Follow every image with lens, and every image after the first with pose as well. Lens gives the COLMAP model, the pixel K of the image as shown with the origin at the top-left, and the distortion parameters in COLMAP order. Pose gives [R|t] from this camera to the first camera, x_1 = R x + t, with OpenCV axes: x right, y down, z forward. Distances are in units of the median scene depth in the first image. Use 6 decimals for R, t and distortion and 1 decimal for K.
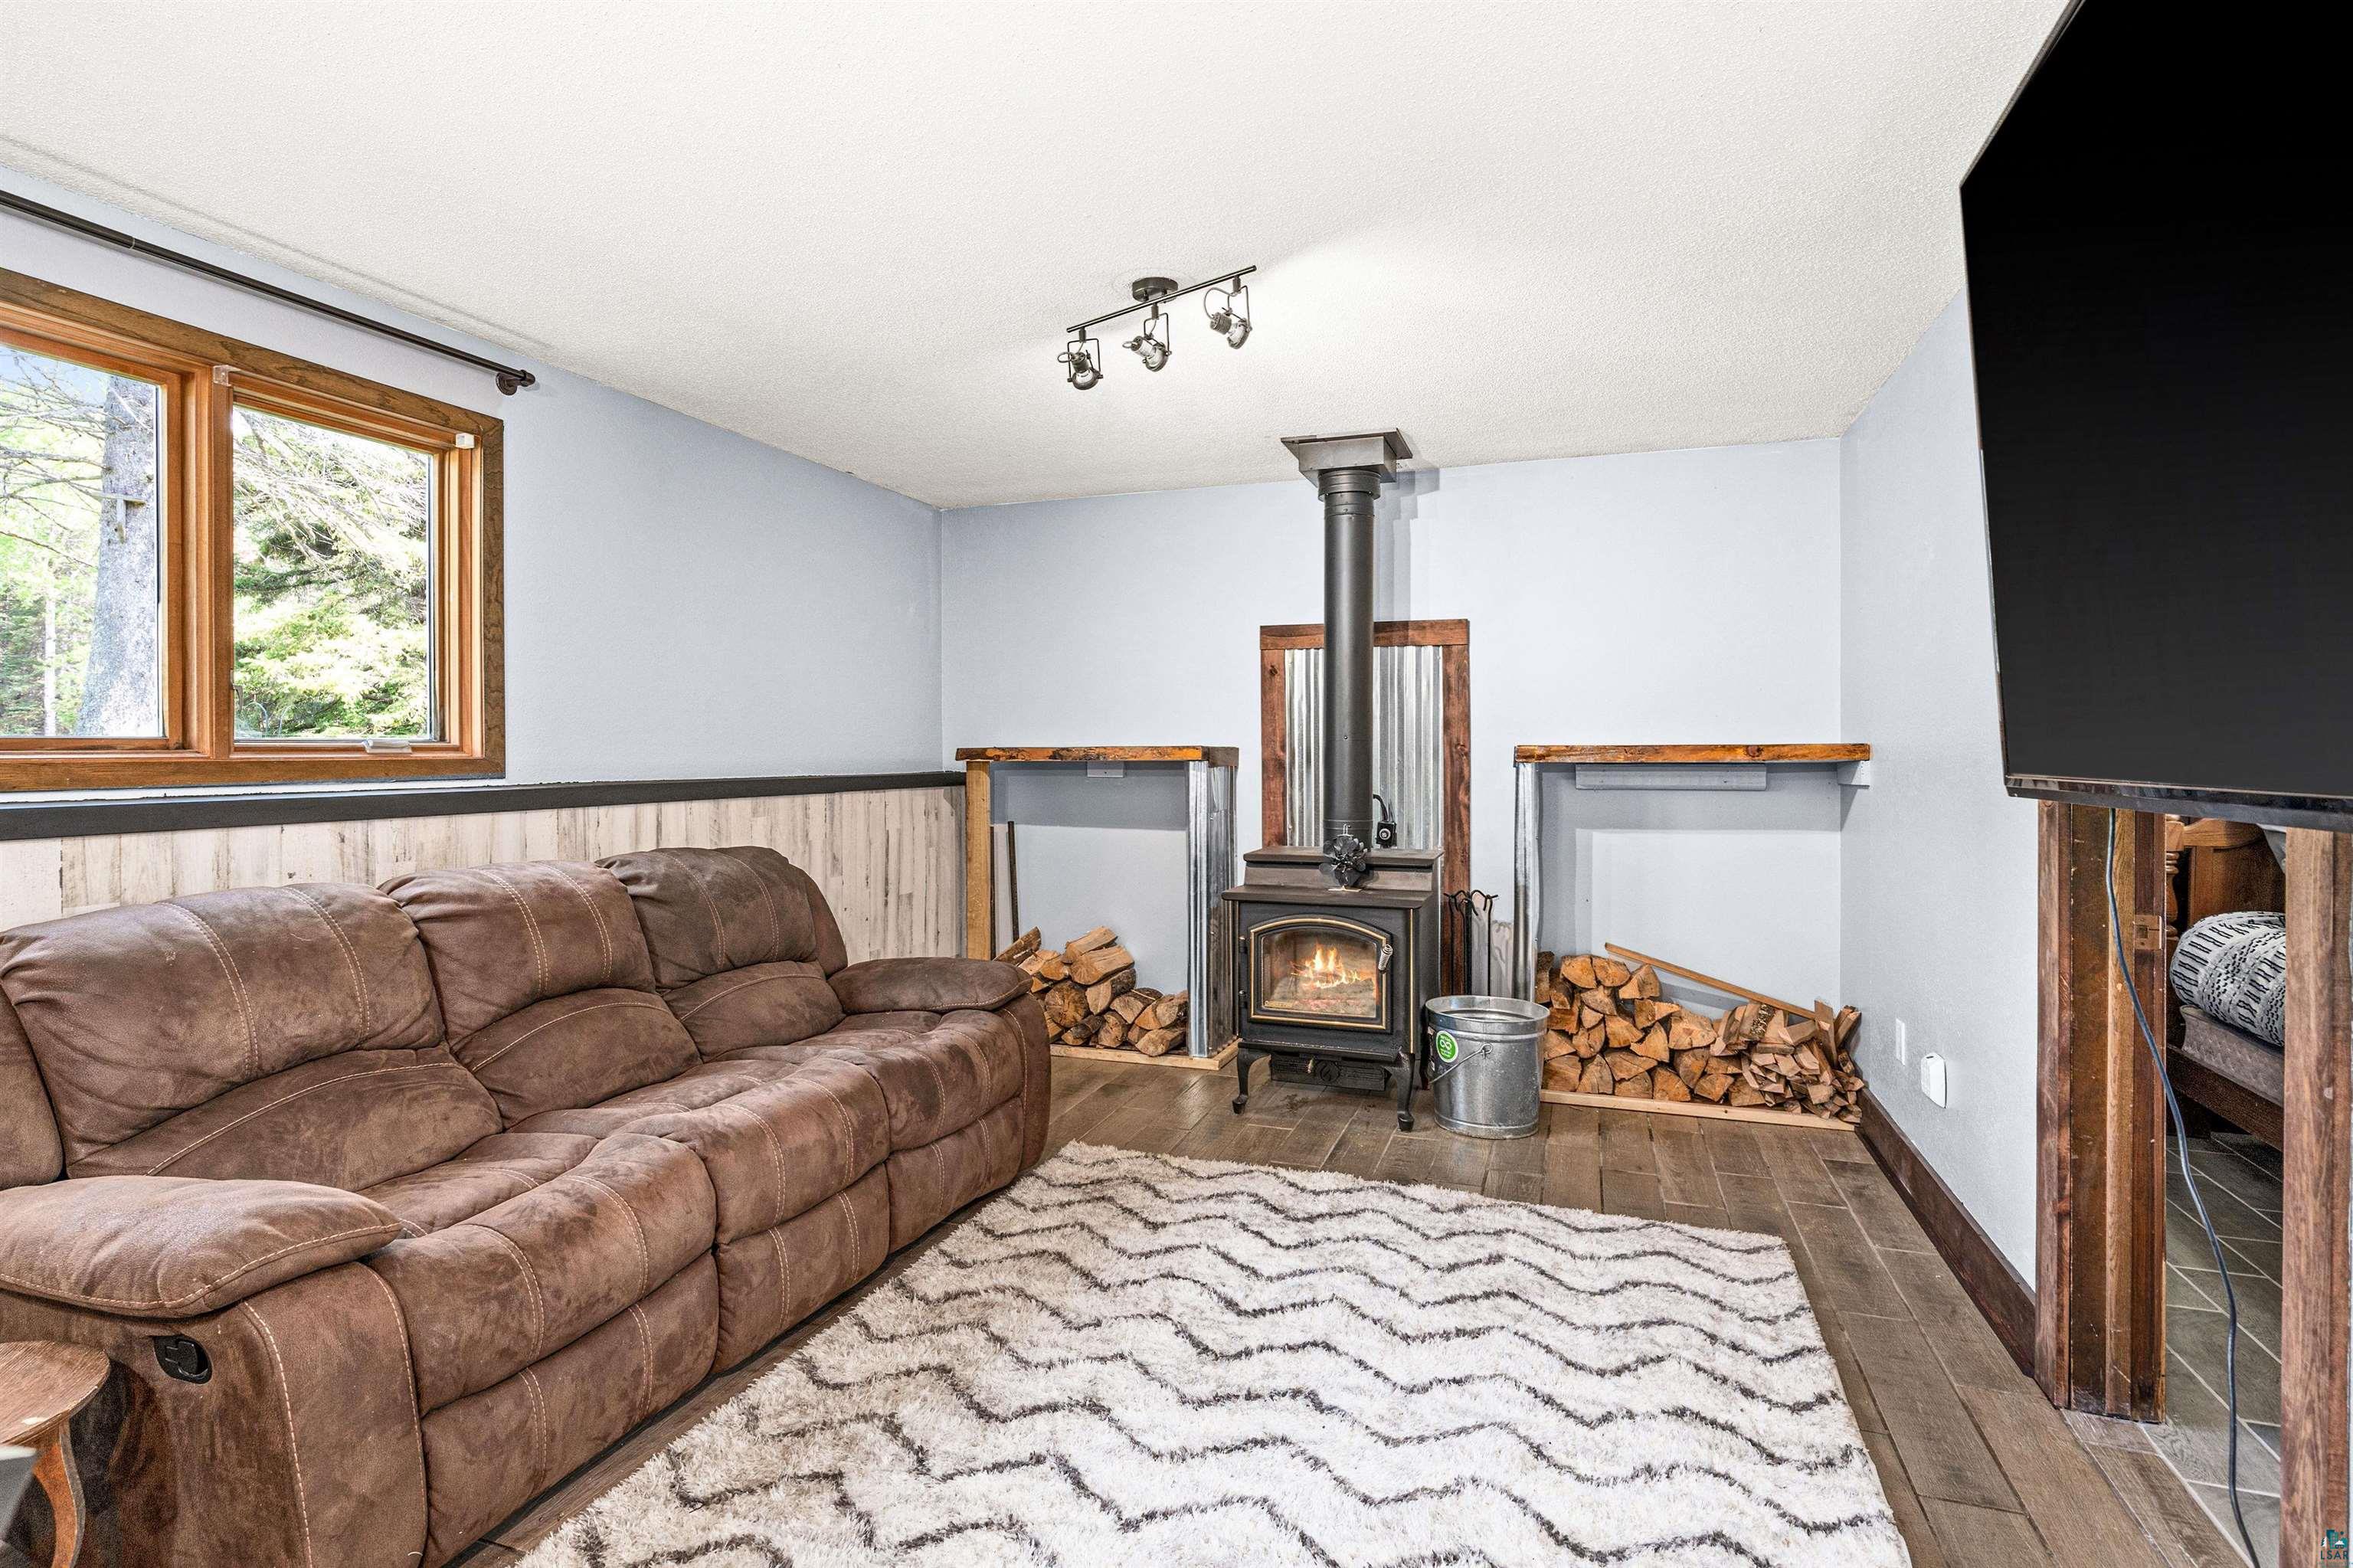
lens RADIAL K [[1143.1, 0, 1168.0], [0, 1143.1, 769.7], [0, 0, 1]] dist [-0.000882, 0.000064]
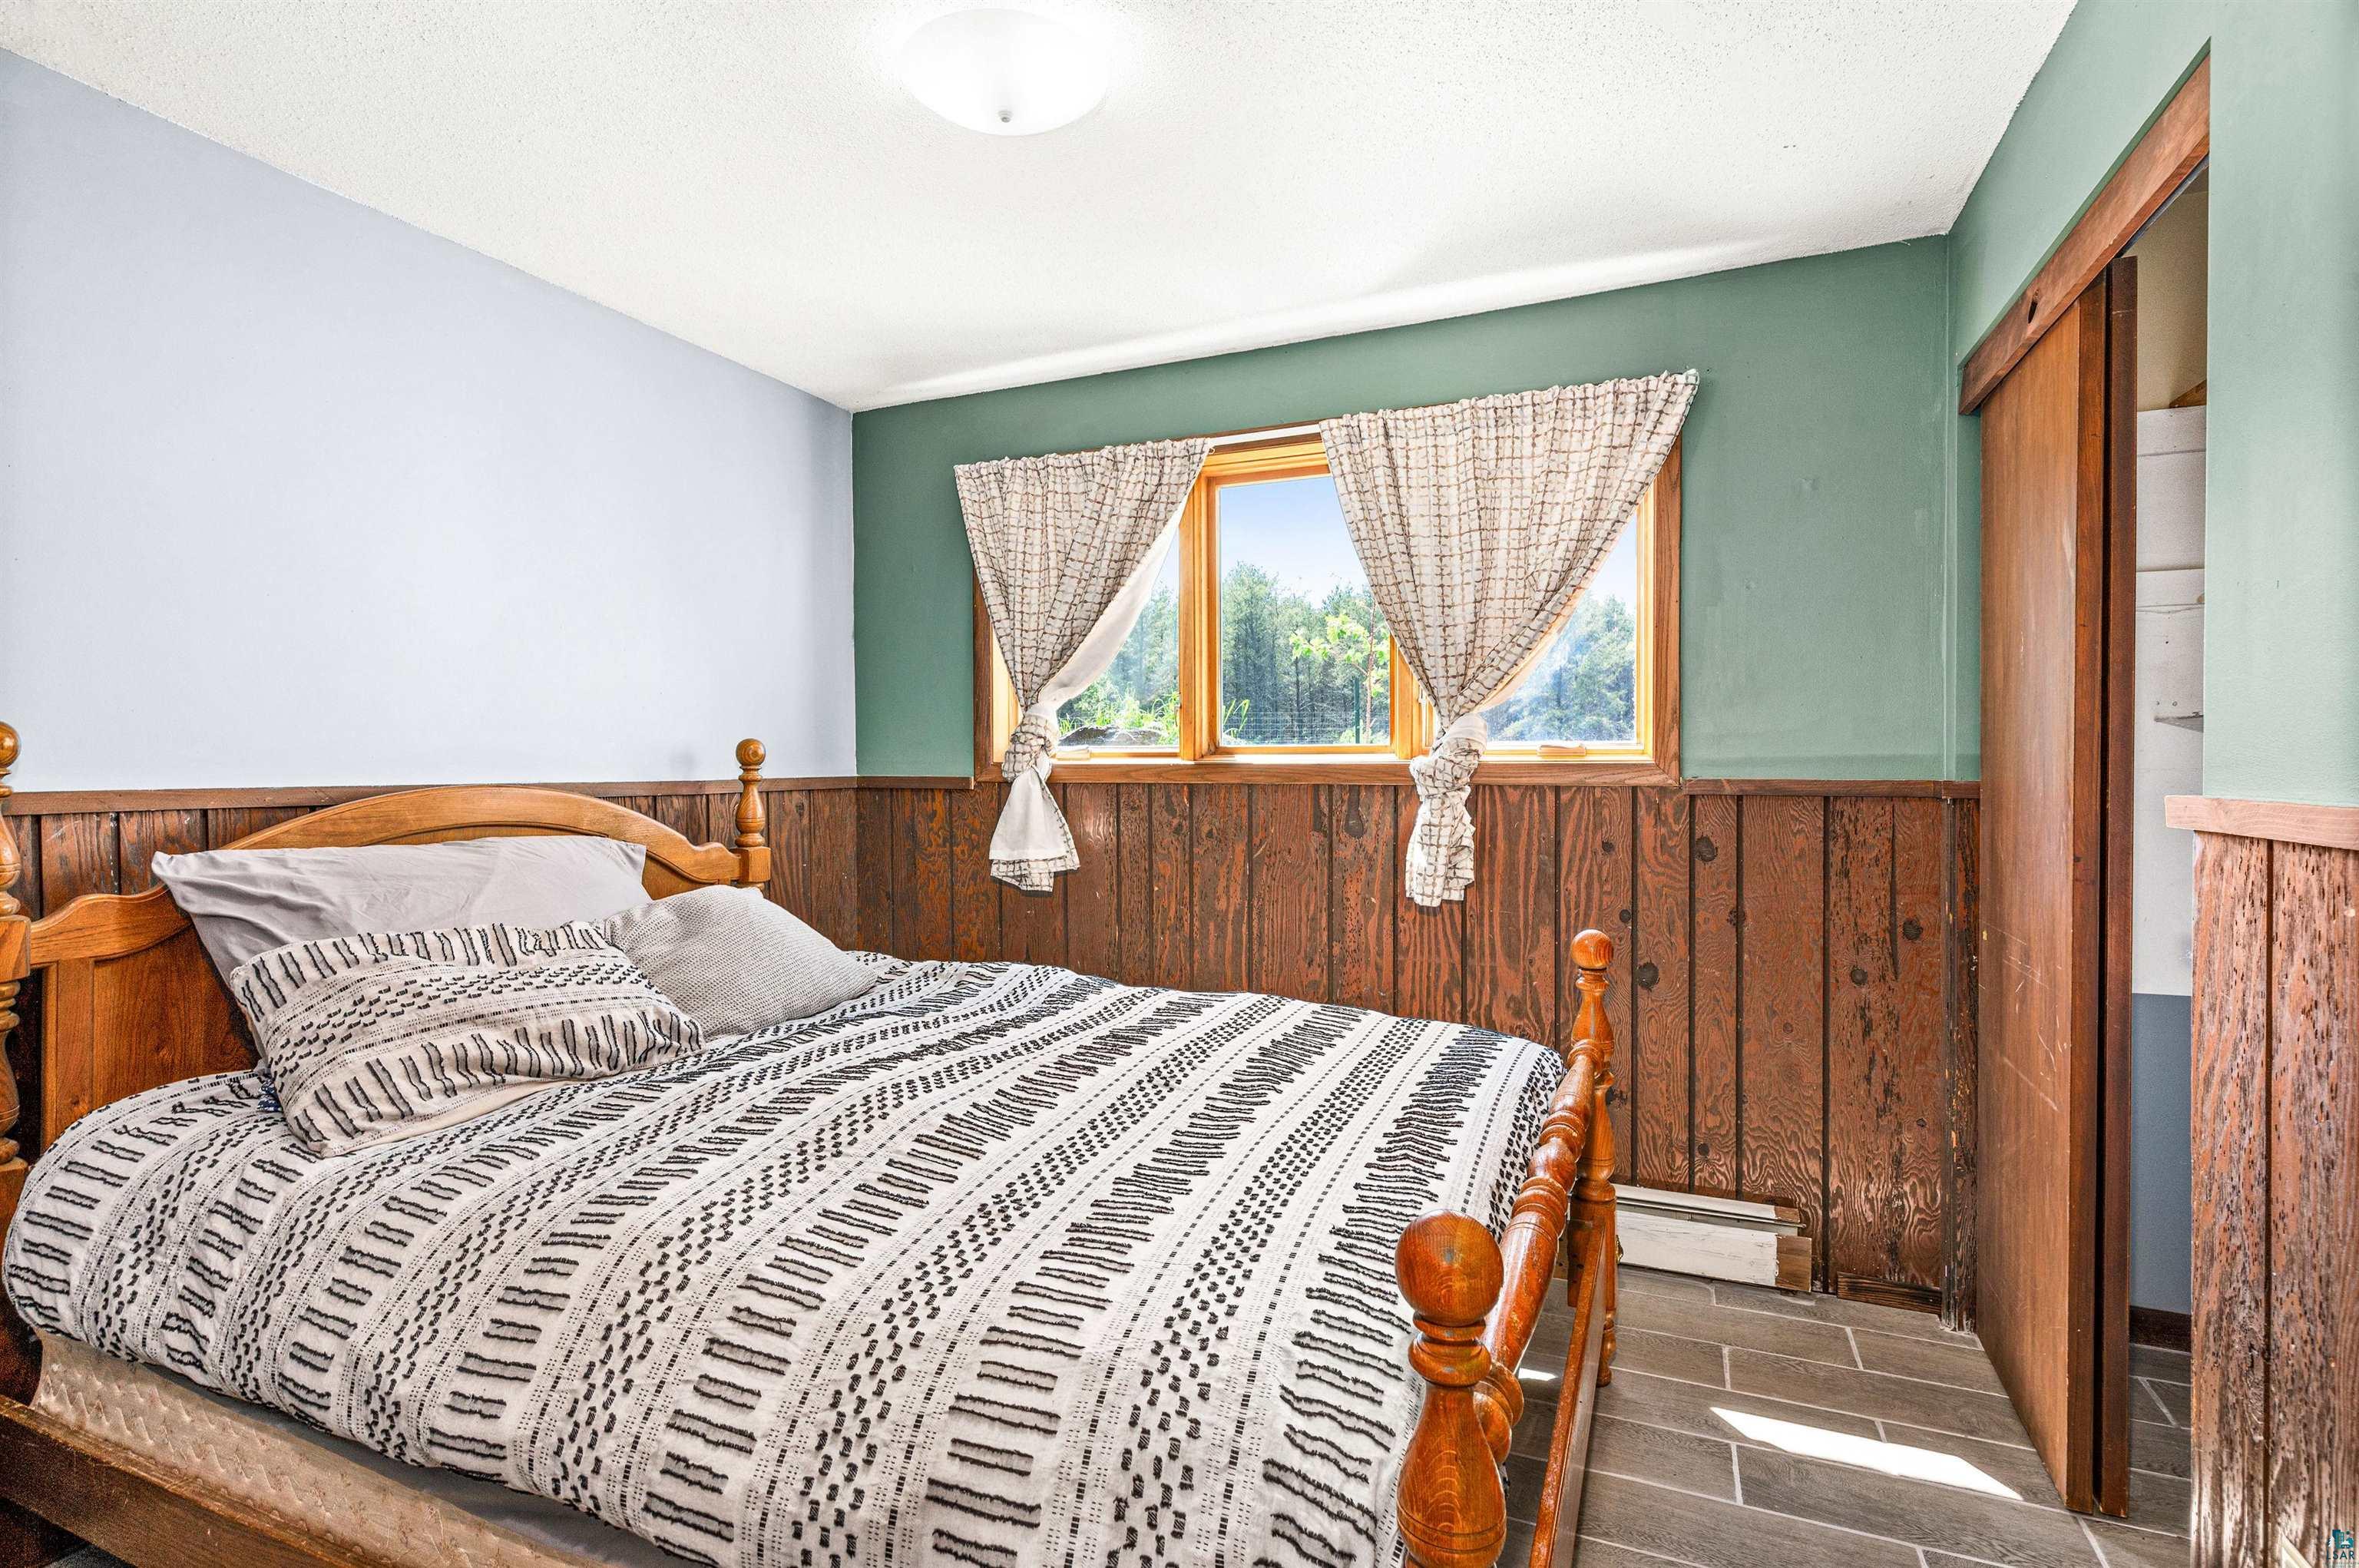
lens RADIAL K [[1146.0, 0, 1171.0], [0, 1146.0, 769.6], [0, 0, 1]] dist [-0.000882, 0.000064]
pose [[0.056135, -0.001706, 0.998422, 0.485142], [0.013021, 0.999915, 0.000977, -0.007414], [-0.998338, 0.012946, 0.056153, 0.549058]]
